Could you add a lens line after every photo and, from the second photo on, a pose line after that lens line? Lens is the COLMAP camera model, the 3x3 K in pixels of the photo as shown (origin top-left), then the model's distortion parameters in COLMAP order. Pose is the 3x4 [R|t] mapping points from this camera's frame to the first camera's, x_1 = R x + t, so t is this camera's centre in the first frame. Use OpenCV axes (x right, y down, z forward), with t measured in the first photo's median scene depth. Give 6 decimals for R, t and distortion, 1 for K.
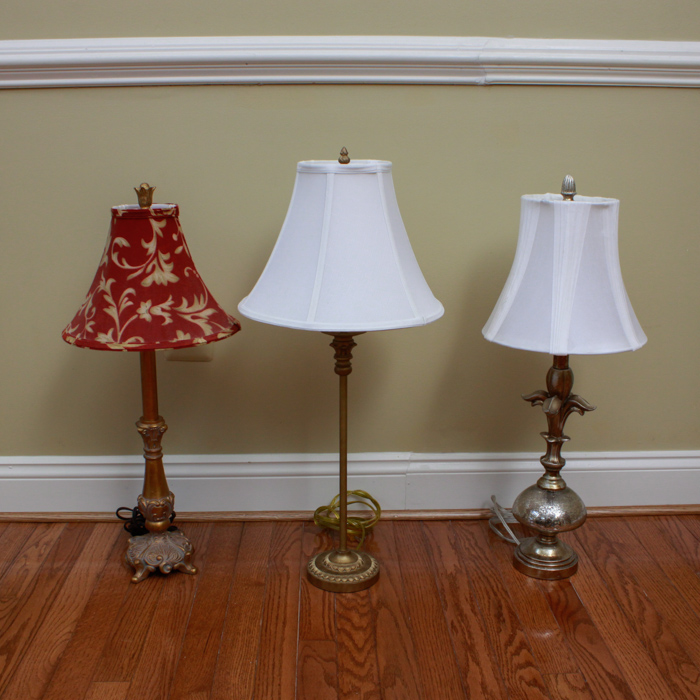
lens RADIAL K [[878.7, 0, 349.6], [0, 878.7, 374.6], [0, 0, 1]] dist [-0.156743, 0.017782]
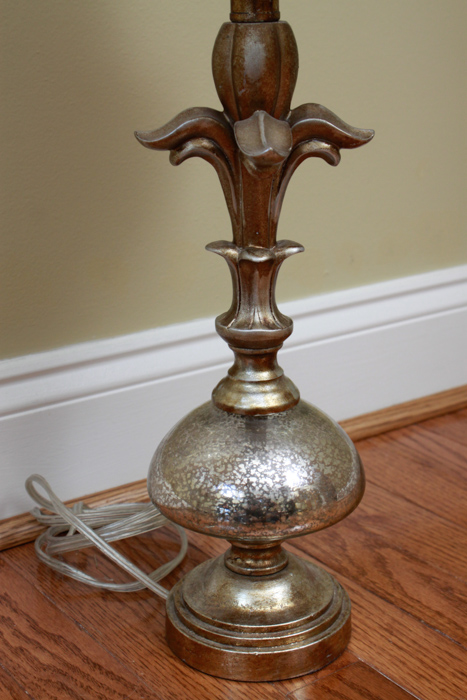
lens RADIAL K [[1170.6, 0, 233.5], [0, 1170.6, 350.0], [0, 0, 1]] dist [-0.002809, -0.007701]
pose [[0.828976, -0.187917, 0.526769, -0.010144], [0.167509, 0.982049, 0.086723, 0.074054], [-0.533610, 0.016347, 0.845573, 0.674804]]
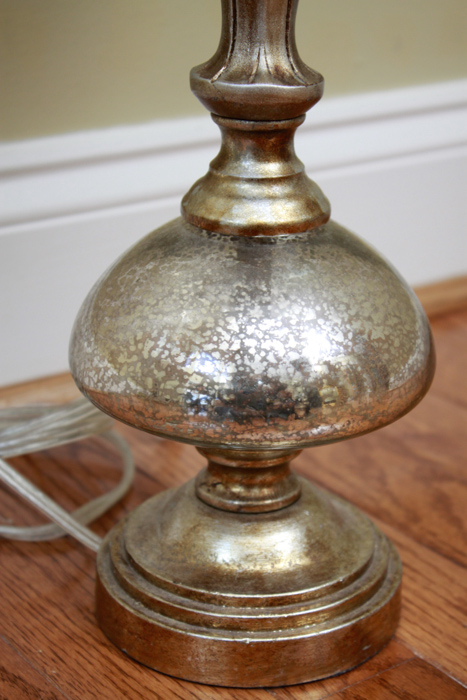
lens RADIAL K [[1506.0, 0, 233.5], [0, 1506.0, 350.0], [0, 0, 1]] dist [0.035305, 0.043832]
pose [[0.820612, -0.198023, 0.536081, 0.042018], [0.141898, 0.979275, 0.144521, 0.117003], [-0.553589, -0.042527, 0.831703, 0.778036]]
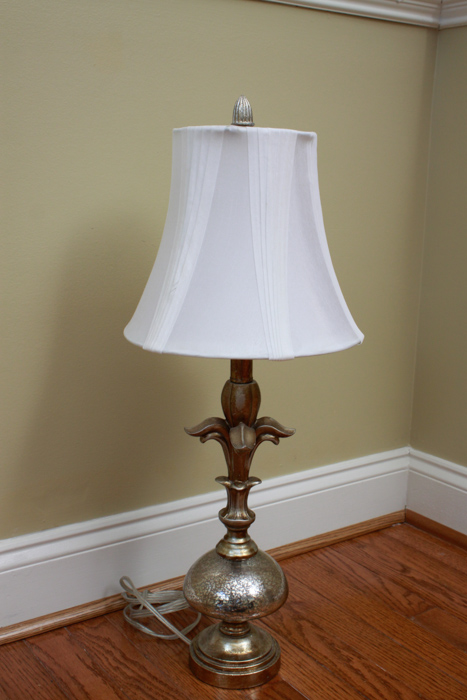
lens RADIAL K [[846.3, 0, 233.5], [0, 846.3, 350.0], [0, 0, 1]] dist [-0.079803, 0.032864]
pose [[0.838589, -0.105455, 0.534461, -0.123392], [0.132377, 0.991125, -0.012145, -0.026006], [-0.528437, 0.080935, 0.845106, 0.453152]]
